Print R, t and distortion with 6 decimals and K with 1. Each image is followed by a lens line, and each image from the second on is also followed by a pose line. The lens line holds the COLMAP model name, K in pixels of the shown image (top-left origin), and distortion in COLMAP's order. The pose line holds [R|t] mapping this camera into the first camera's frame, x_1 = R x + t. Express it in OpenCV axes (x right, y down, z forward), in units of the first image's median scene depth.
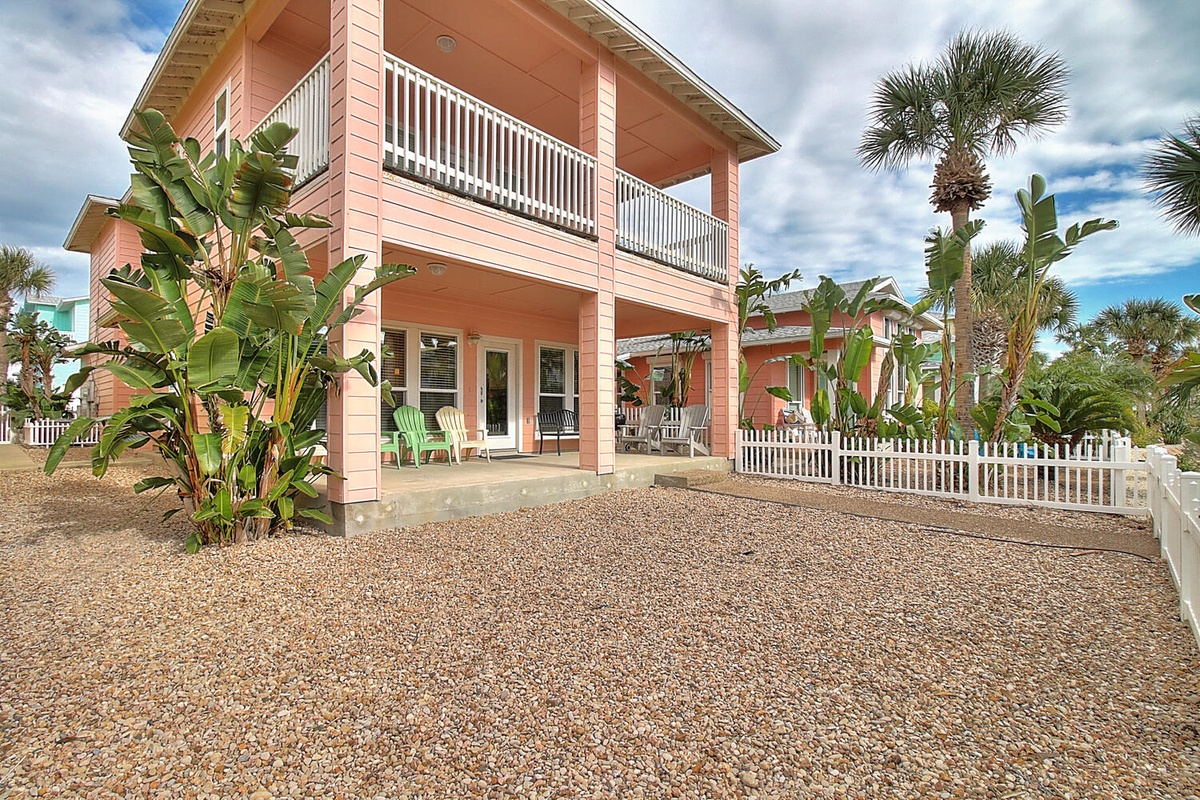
lens RADIAL K [[569.1, 0, 585.3], [0, 569.1, 405.5], [0, 0, 1]] dist [0.000277, -0.000067]
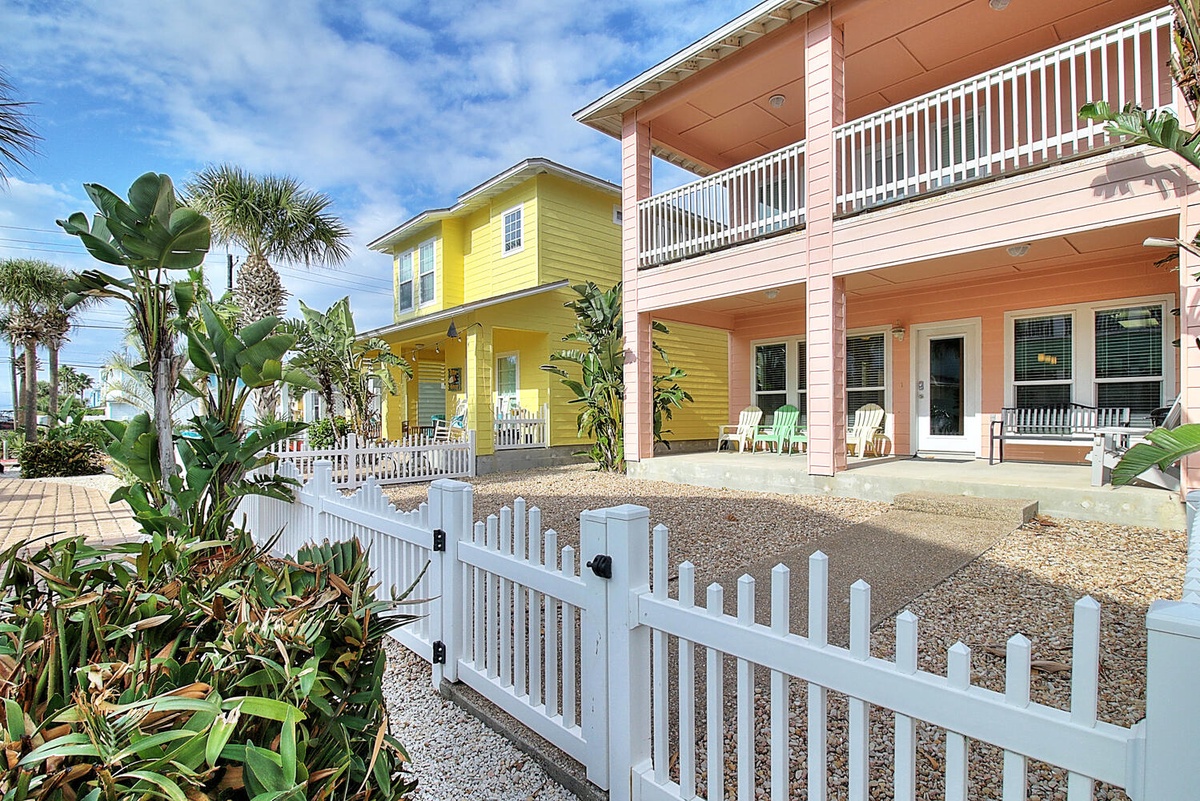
lens RADIAL K [[588.2, 0, 643.3], [0, 588.2, 419.2], [0, 0, 1]] dist [0.002905, -0.016383]
pose [[-0.047400, 0.004705, -0.998865, 0.920071], [0.020904, 0.999775, 0.003718, 0.018797], [0.998657, -0.020704, -0.047487, 0.700411]]
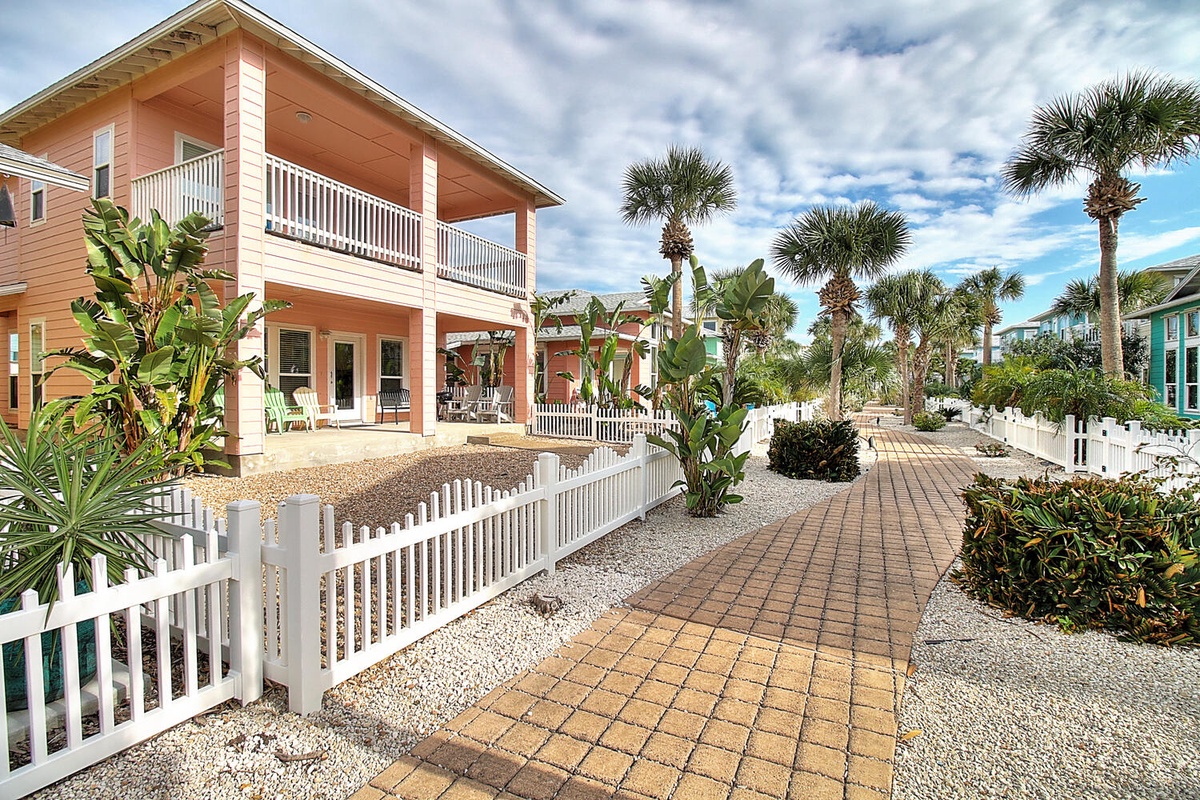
lens RADIAL K [[551.8, 0, 604.1], [0, 551.8, 392.8], [0, 0, 1]] dist [0.000708, -0.013087]
pose [[0.956772, 0.000759, 0.290837, 0.049728], [-0.008388, 0.999653, 0.024986, -0.024507], [-0.290717, -0.026345, 0.956446, -0.421510]]
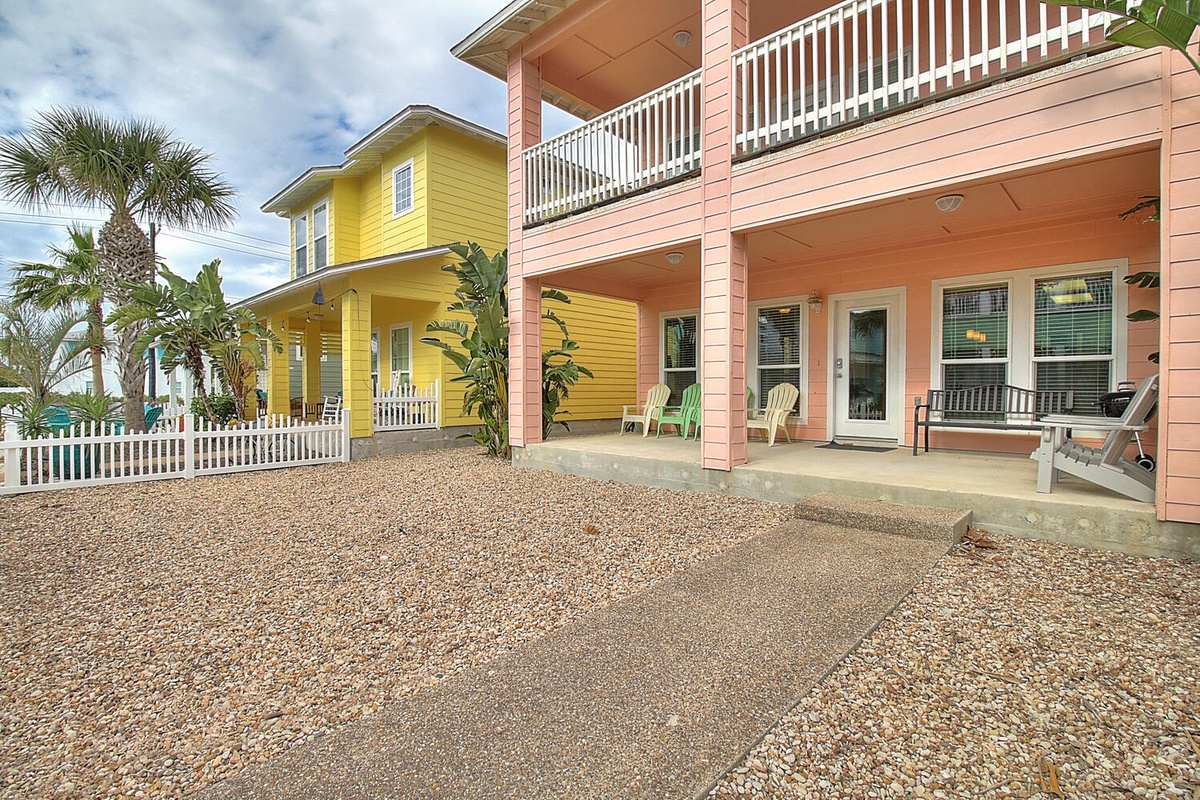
lens RADIAL K [[560.0, 0, 614.6], [0, 560.0, 399.4], [0, 0, 1]] dist [0.000083, -0.013746]
pose [[-0.009241, 0.016644, -0.999819, 0.732753], [0.015337, 0.999746, 0.016501, 0.009669], [0.999840, -0.015182, -0.009494, 0.802355]]
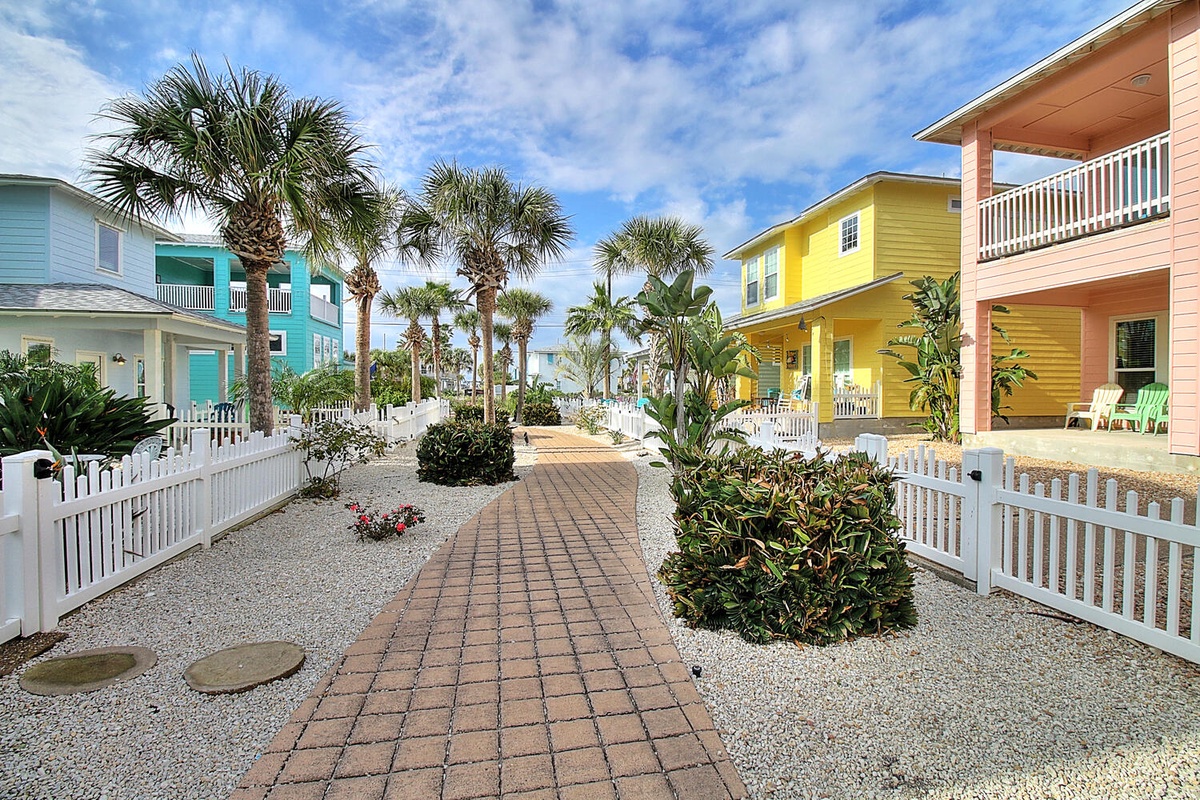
lens RADIAL K [[557.6, 0, 607.9], [0, 557.6, 398.7], [0, 0, 1]] dist [-0.000718, -0.013313]
pose [[-0.583995, 0.016679, -0.811586, 1.233702], [0.012345, 0.999856, 0.011665, 0.003947], [0.811663, -0.003207, -0.584117, 0.694344]]
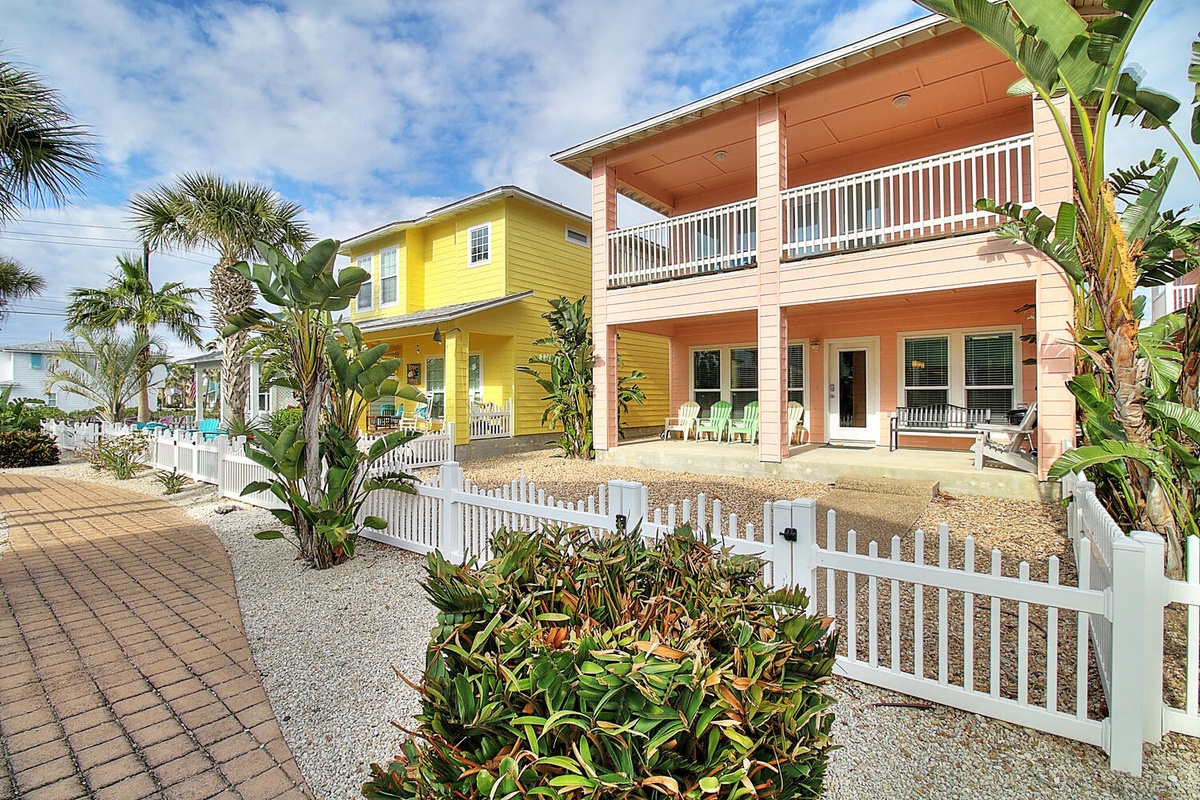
lens RADIAL K [[551.8, 0, 604.1], [0, 551.8, 392.8], [0, 0, 1]] dist [0.000708, -0.013087]
pose [[0.080887, -0.010369, -0.996669, 1.047346], [0.018677, 0.999786, -0.008886, -0.016217], [0.996548, -0.017896, 0.081063, 0.526561]]
